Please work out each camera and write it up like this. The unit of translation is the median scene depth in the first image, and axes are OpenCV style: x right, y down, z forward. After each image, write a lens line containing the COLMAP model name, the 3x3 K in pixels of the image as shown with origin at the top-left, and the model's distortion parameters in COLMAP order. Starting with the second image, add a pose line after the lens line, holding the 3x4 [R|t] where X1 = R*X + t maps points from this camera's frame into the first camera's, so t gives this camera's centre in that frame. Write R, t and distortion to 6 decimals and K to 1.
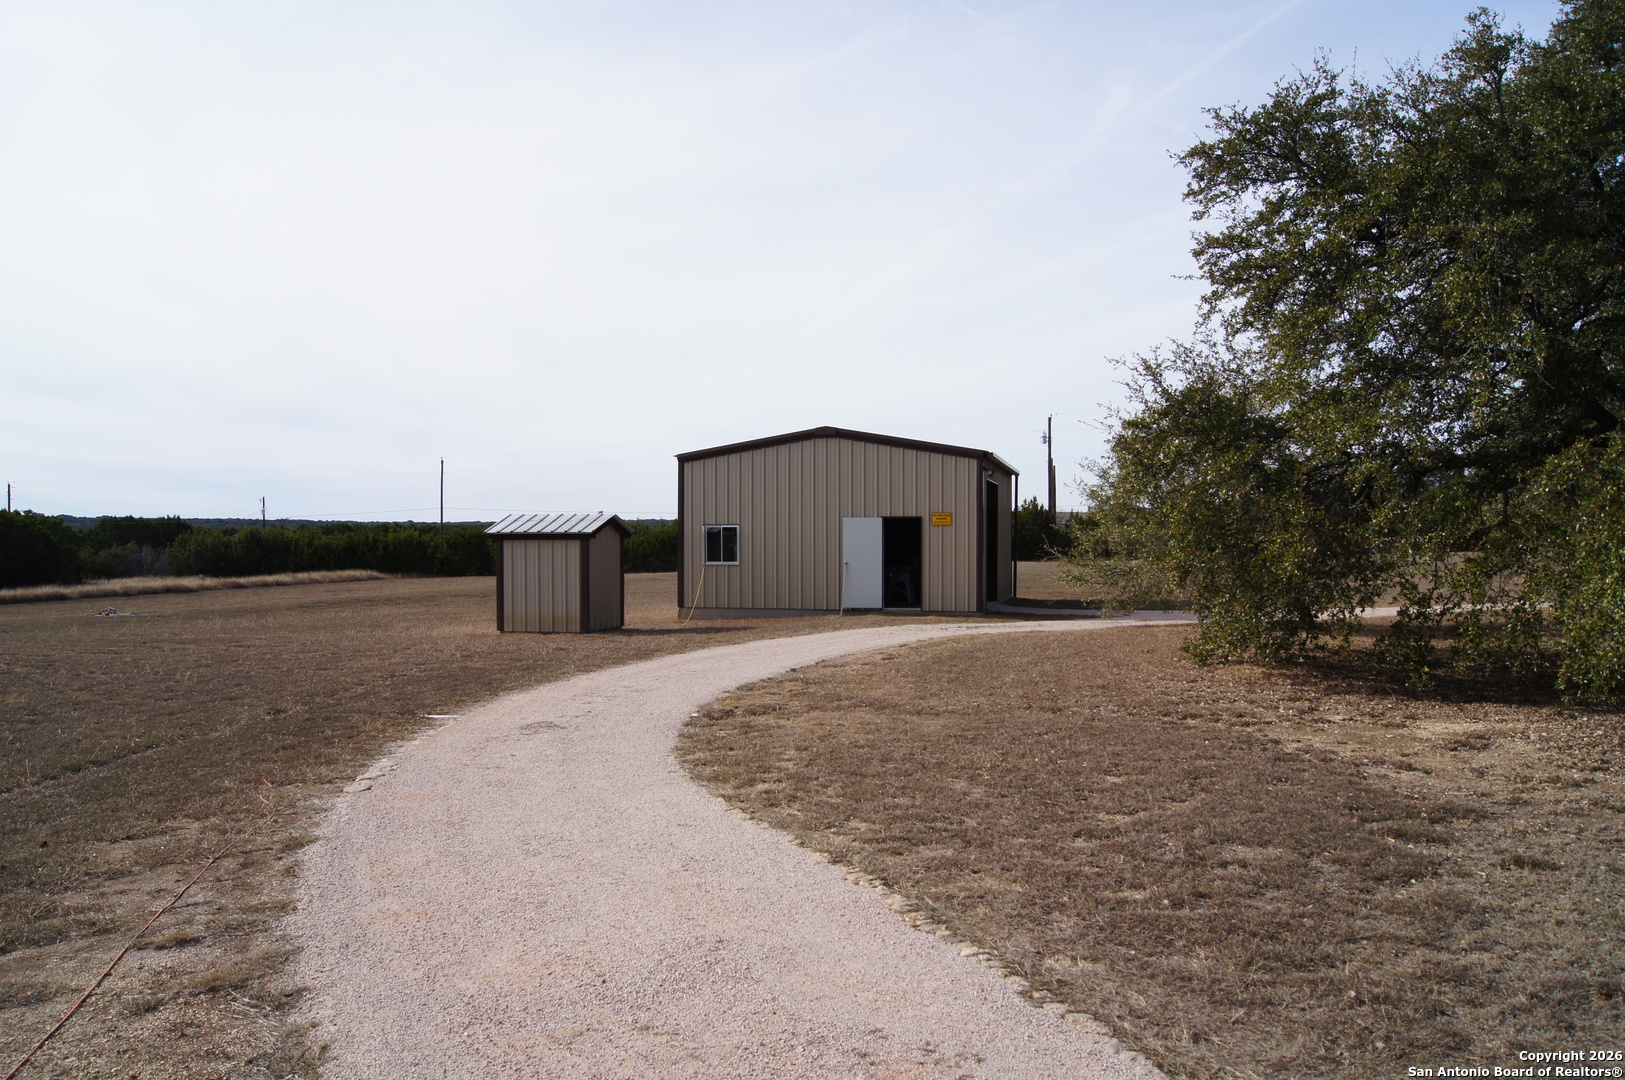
lens RADIAL K [[1266.3, 0, 806.7], [0, 1266.3, 543.8], [0, 0, 1]] dist [-0.070736, -0.009630]
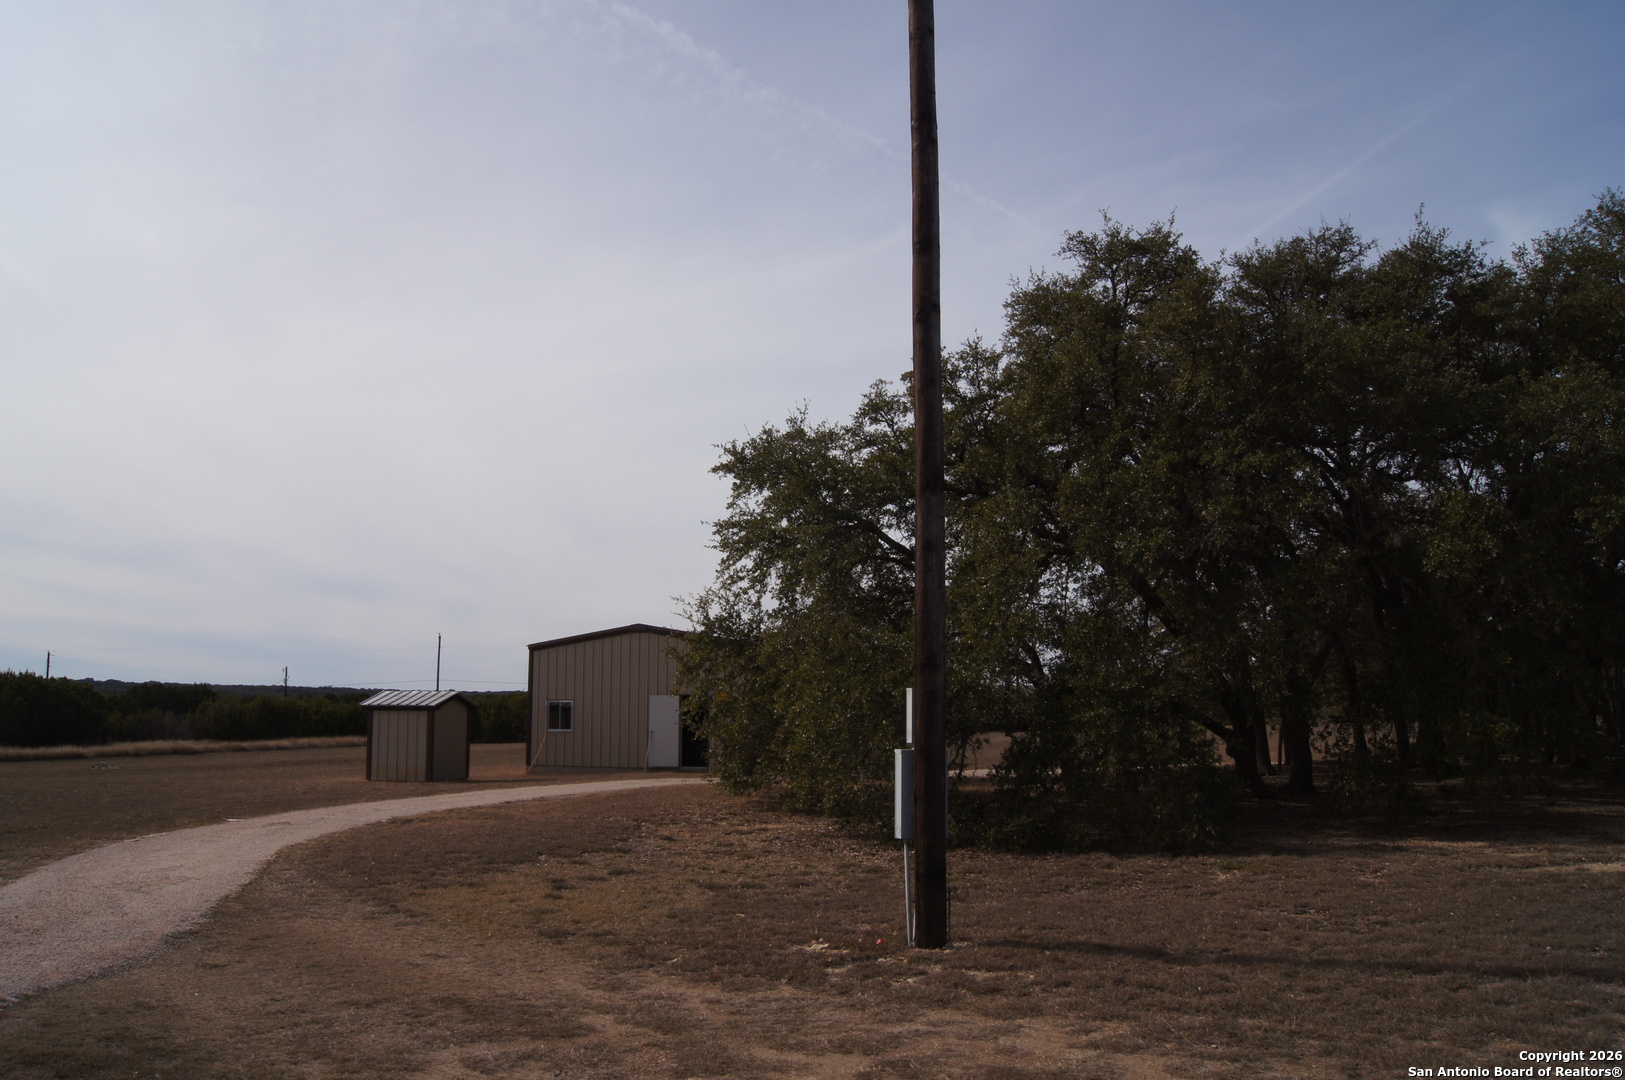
lens RADIAL K [[1266.3, 0, 810.9], [0, 1266.3, 540.8], [0, 0, 1]] dist [-0.070736, -0.009630]
pose [[0.999557, 0.001225, -0.029729, 0.341658], [-0.005289, 0.990556, -0.137009, -0.002101], [0.029281, 0.137106, 0.990124, -0.410028]]
